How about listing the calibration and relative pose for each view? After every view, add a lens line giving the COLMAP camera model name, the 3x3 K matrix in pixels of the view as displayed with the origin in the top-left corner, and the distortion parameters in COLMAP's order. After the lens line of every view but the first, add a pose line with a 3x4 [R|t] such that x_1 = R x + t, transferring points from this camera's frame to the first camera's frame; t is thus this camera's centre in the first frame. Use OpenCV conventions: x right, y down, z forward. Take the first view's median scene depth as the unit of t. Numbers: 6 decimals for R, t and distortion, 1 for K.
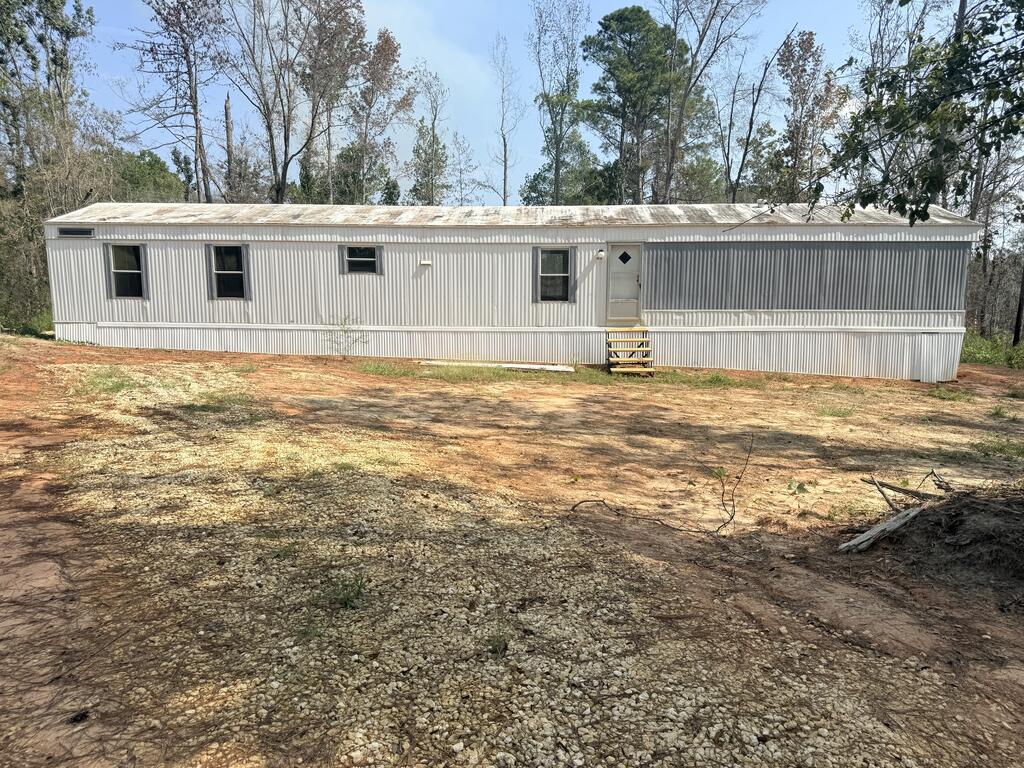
lens RADIAL K [[724.5, 0, 512.9], [0, 724.5, 388.2], [0, 0, 1]] dist [0.107947, -0.178216]
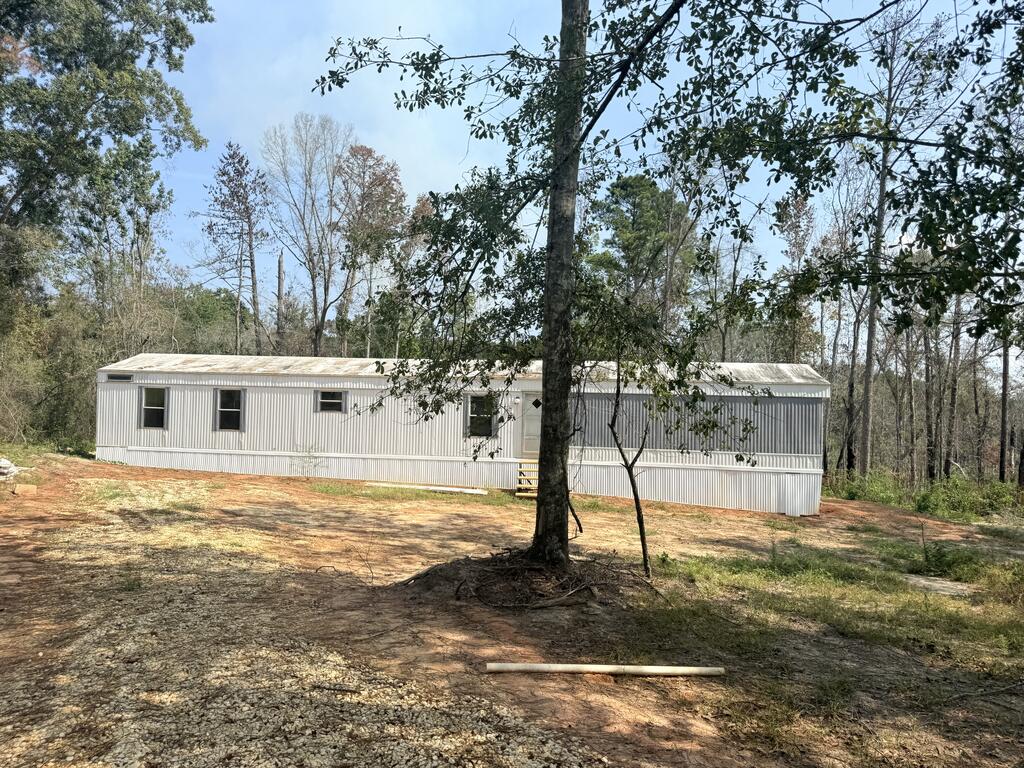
lens RADIAL K [[724.9, 0, 501.3], [0, 724.9, 389.7], [0, 0, 1]] dist [0.187991, -0.424117]
pose [[0.995250, 0.017337, -0.095791, 0.209630], [-0.033120, 0.985617, -0.165717, 0.005121], [0.091540, 0.168103, 0.981510, -0.227863]]
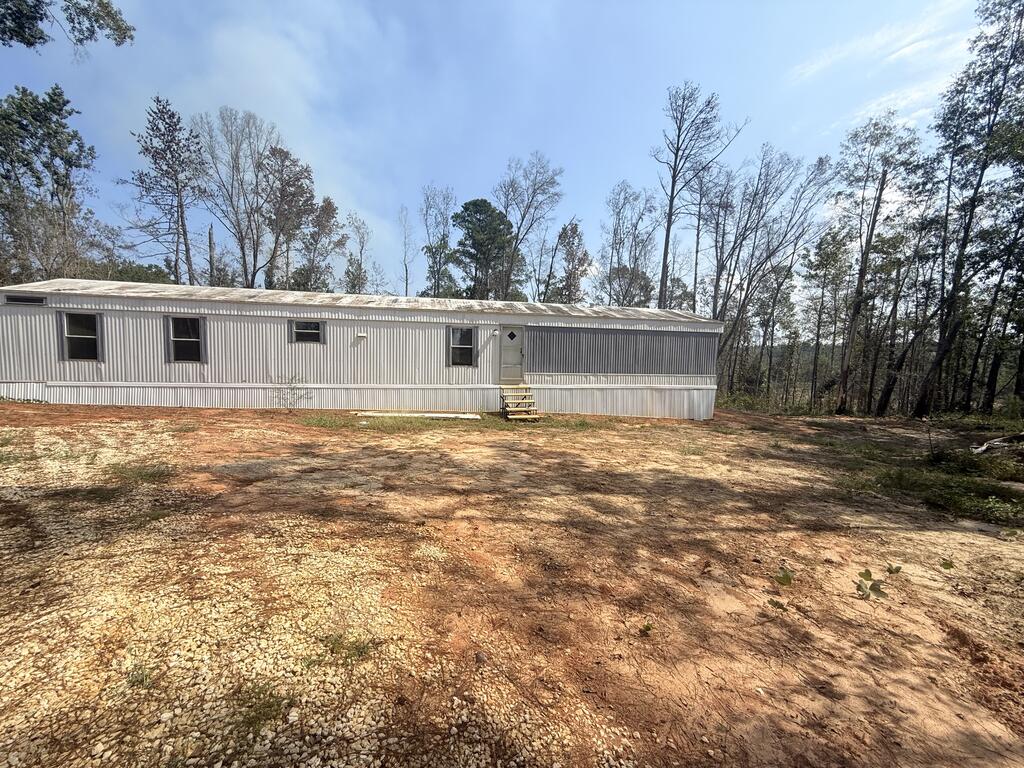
lens RADIAL K [[410.3, 0, 508.9], [0, 410.3, 384.5], [0, 0, 1]] dist [-0.001940, -0.000248]
pose [[0.968400, -0.000752, 0.249402, -0.049087], [0.019901, 0.997040, -0.074264, -0.027104], [-0.248608, 0.076881, 0.965548, 0.243087]]
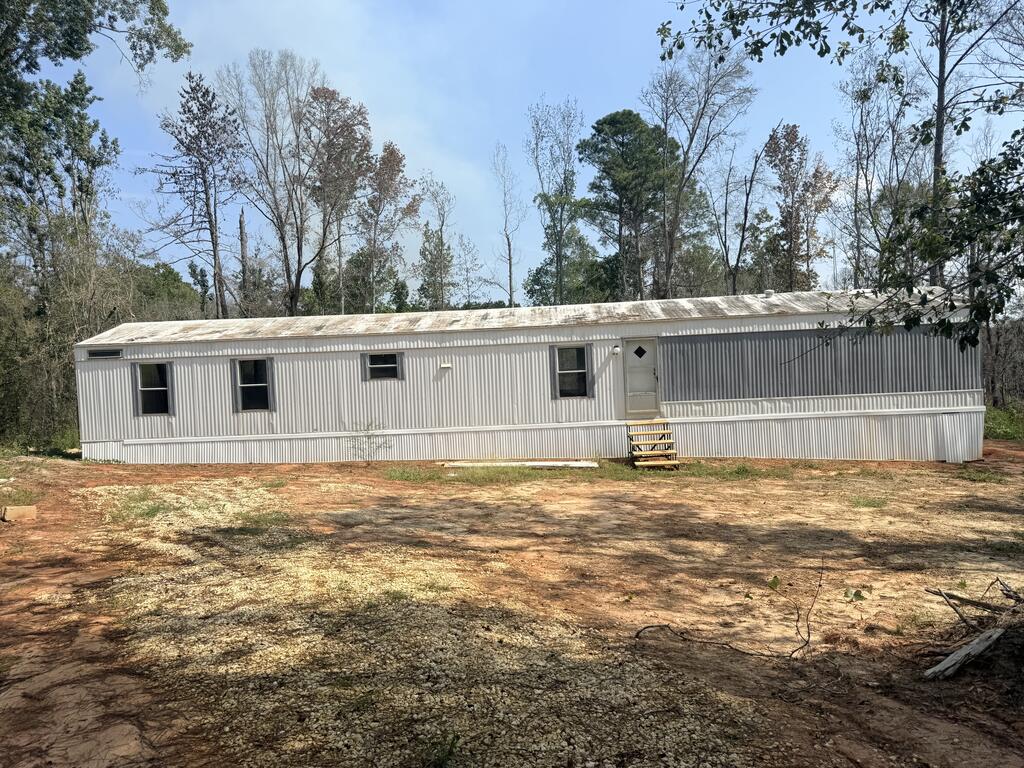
lens RADIAL K [[724.5, 0, 512.9], [0, 724.5, 388.2], [0, 0, 1]] dist [0.107947, -0.178216]
pose [[0.998893, -0.046402, -0.007704, -0.018822], [0.045166, 0.991935, -0.118426, -0.016578], [0.013137, 0.117947, 0.992933, -0.006792]]
